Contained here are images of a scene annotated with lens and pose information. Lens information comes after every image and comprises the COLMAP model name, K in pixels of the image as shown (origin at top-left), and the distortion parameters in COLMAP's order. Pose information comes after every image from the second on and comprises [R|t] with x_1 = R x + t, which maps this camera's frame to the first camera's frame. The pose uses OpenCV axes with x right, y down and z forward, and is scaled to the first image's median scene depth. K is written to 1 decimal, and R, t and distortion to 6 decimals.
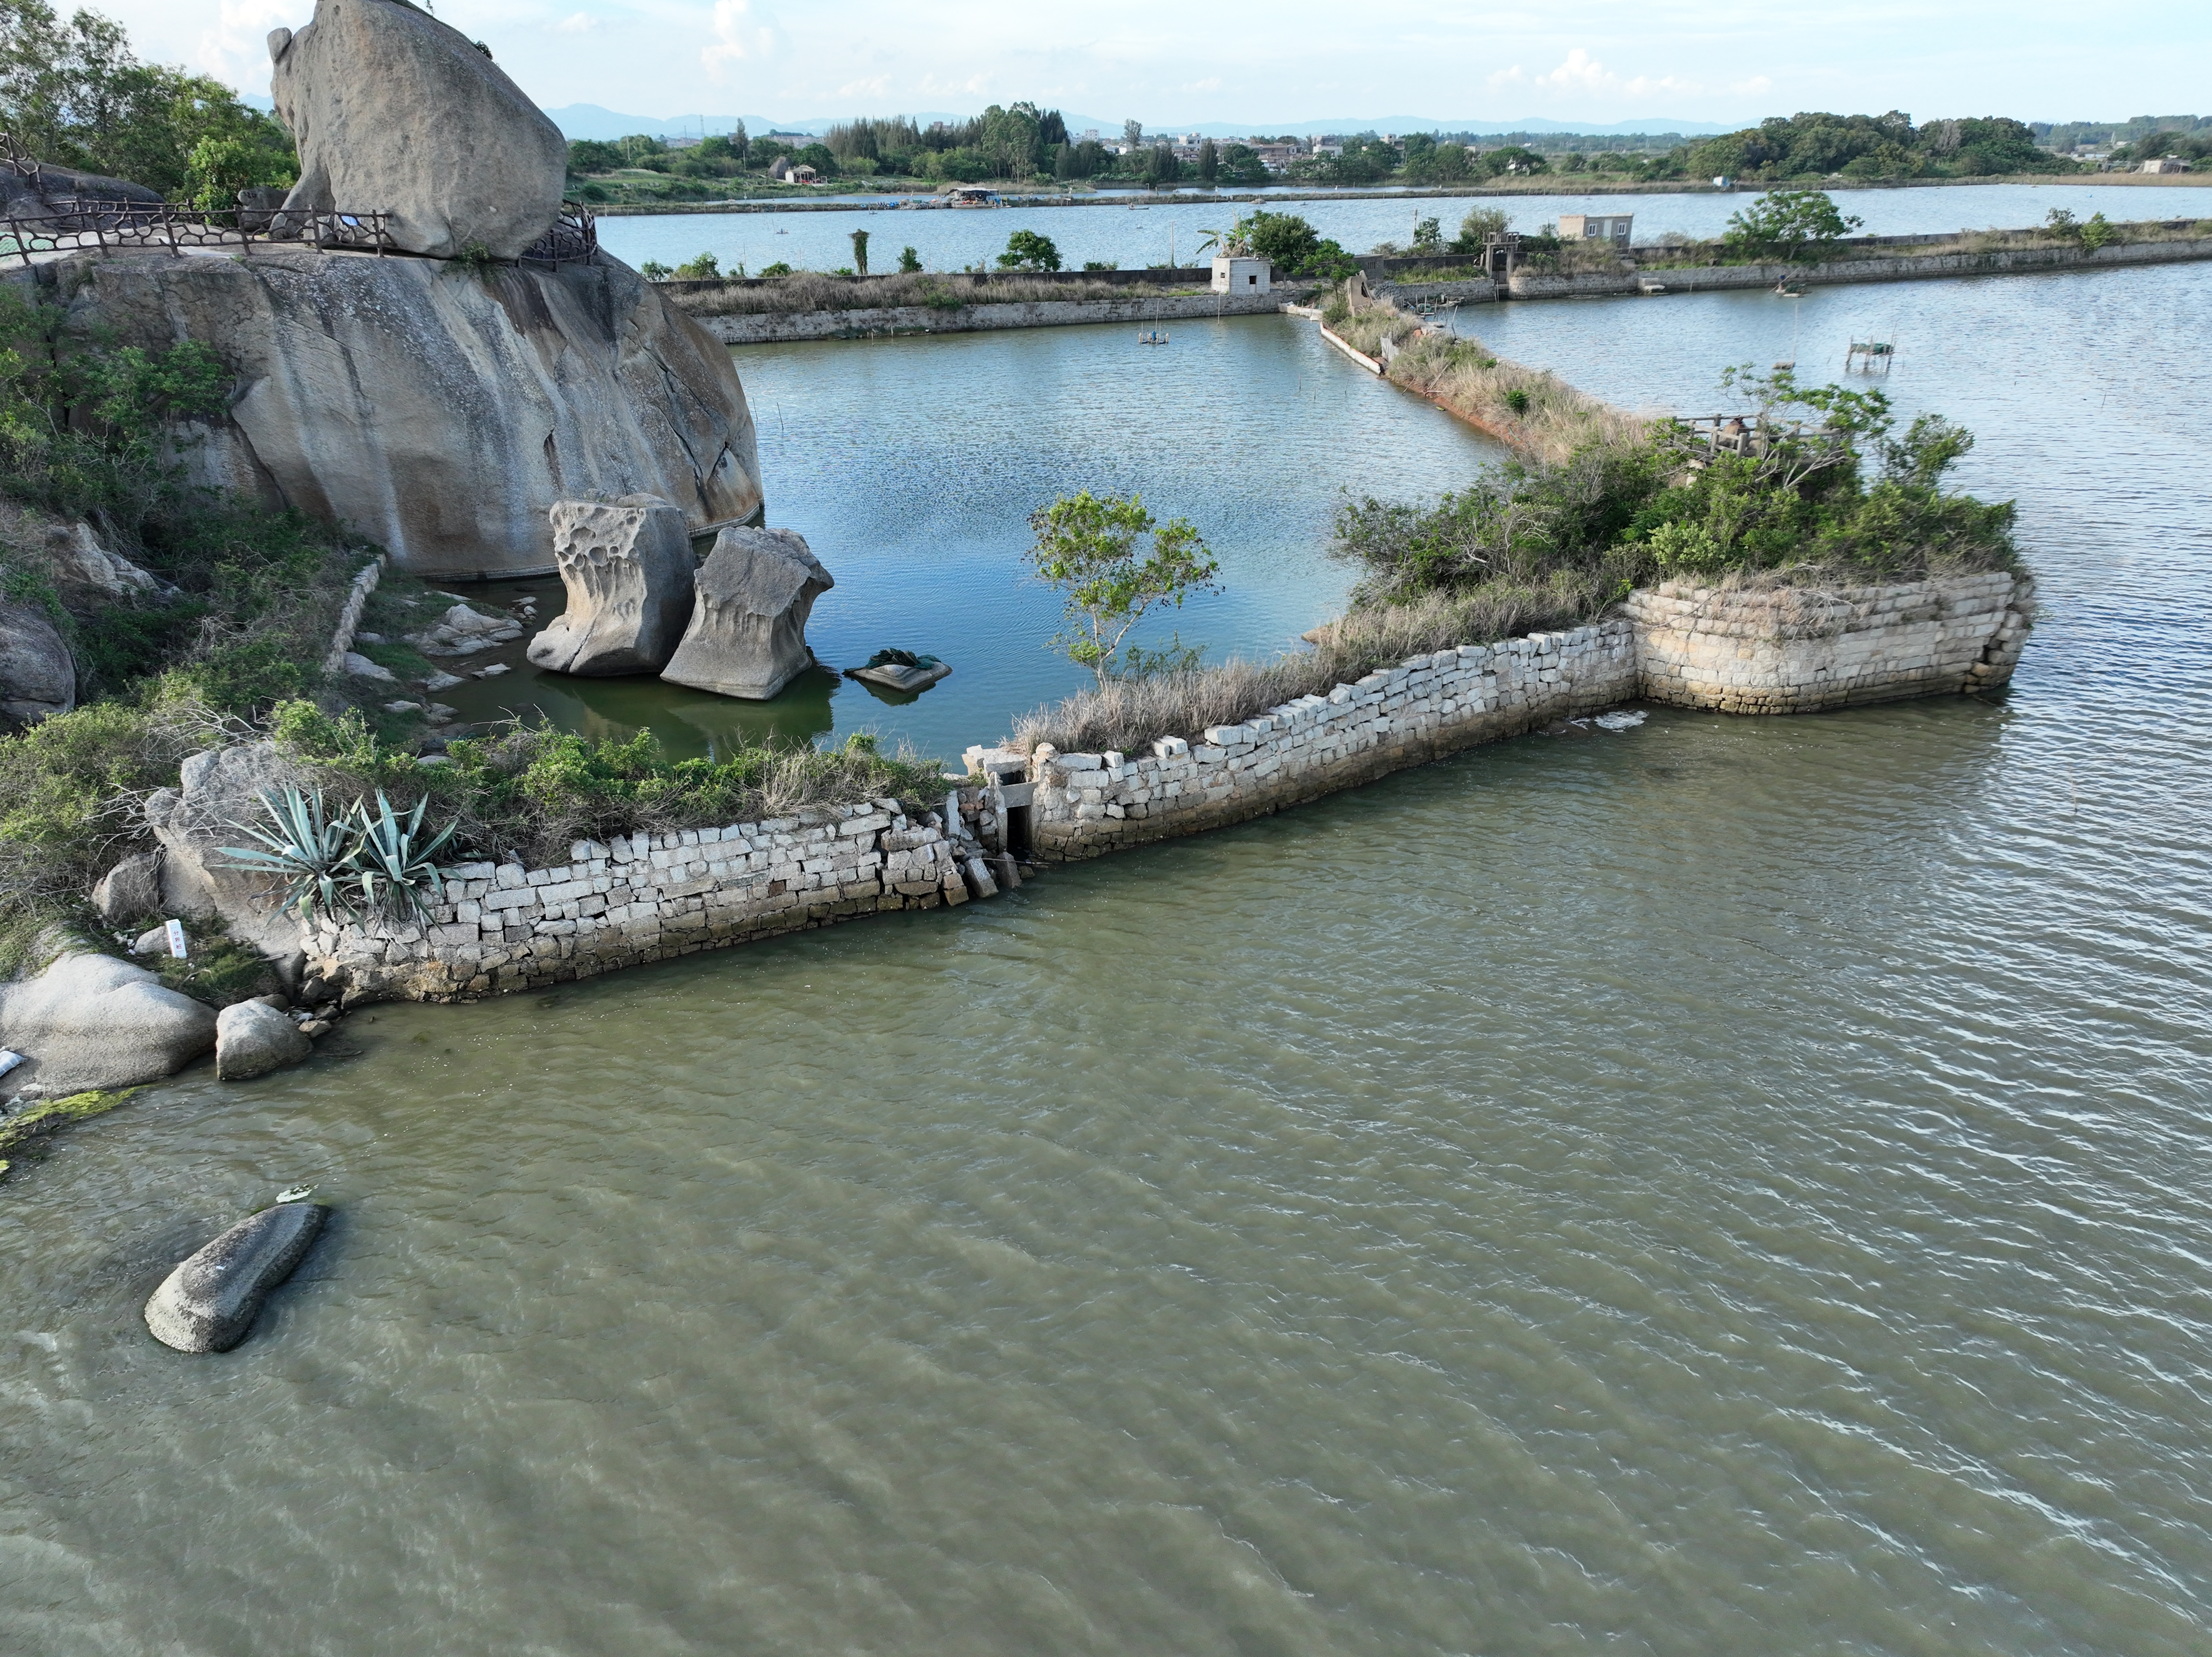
lens RADIAL K [[1555.4, 0, 1103.8], [0, 1555.4, 821.8], [0, 0, 1]] dist [-0.009962, 0.024948]
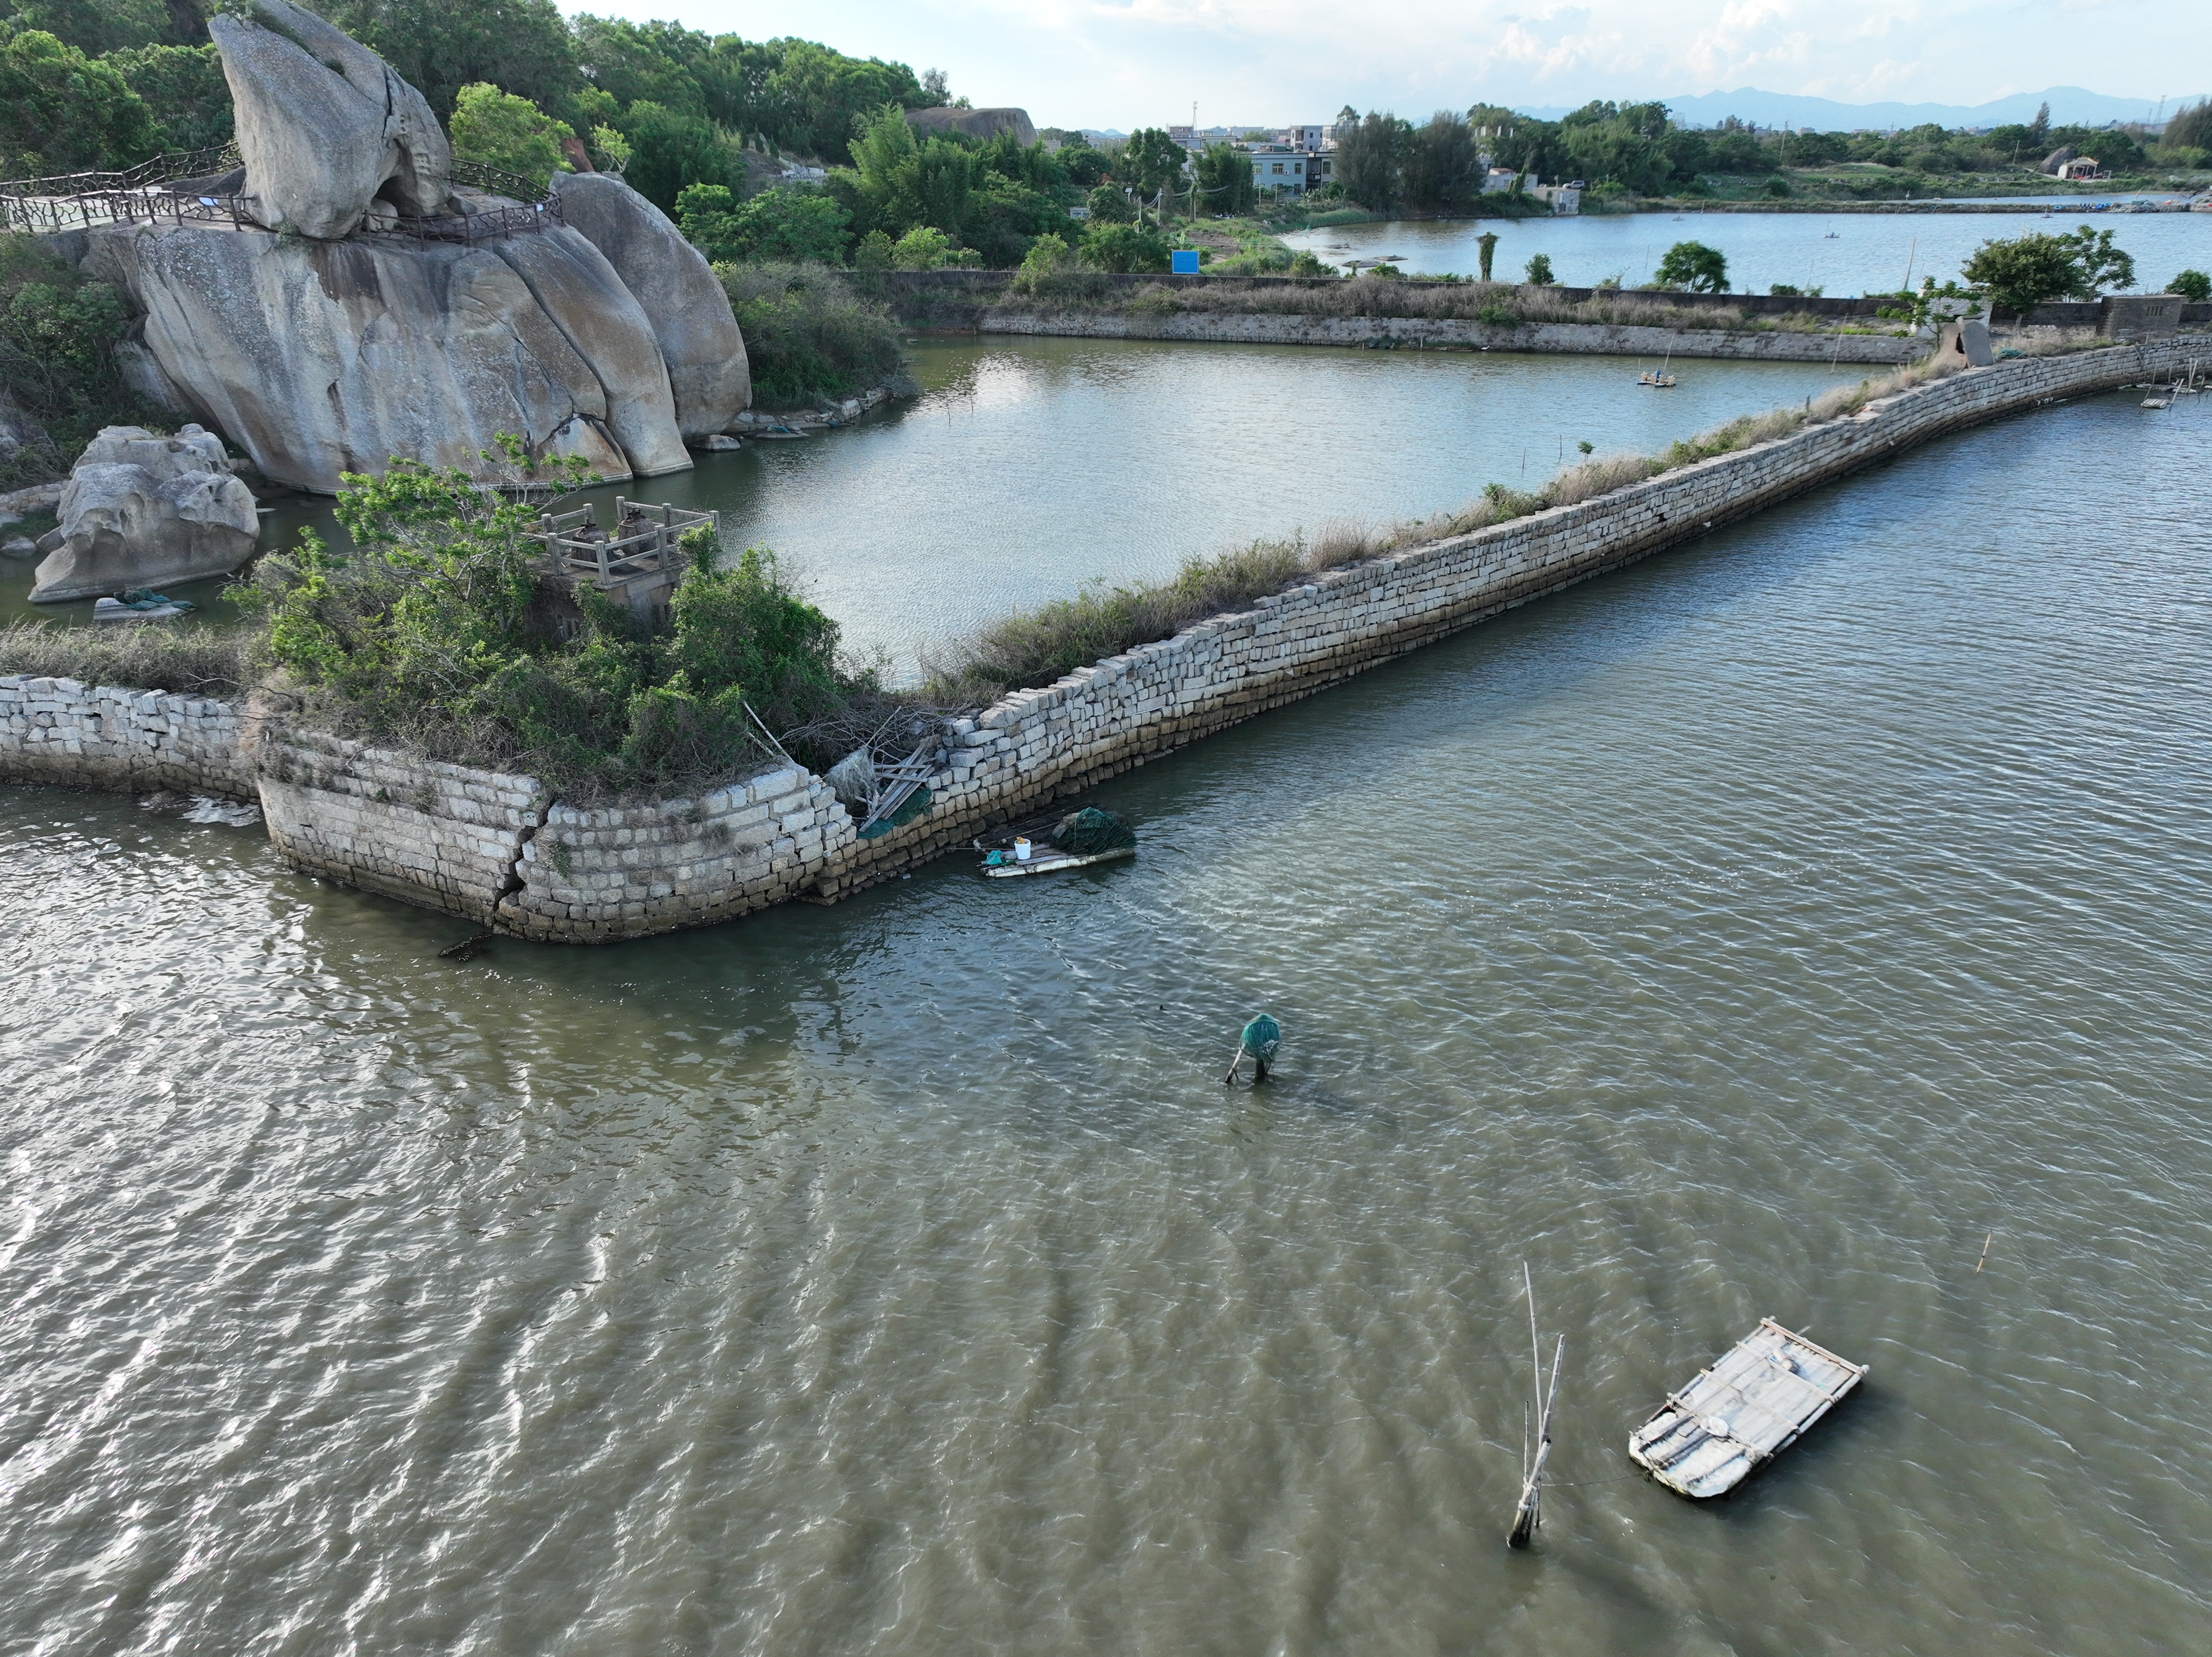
lens RADIAL K [[1555.4, 0, 1103.1], [0, 1555.4, 830.5], [0, 0, 1]] dist [-0.009962, 0.024948]
pose [[0.692968, 0.291507, -0.659408, 1.076075], [-0.285284, 0.950833, 0.120535, -0.260403], [0.662124, 0.104592, 0.742059, 0.591431]]
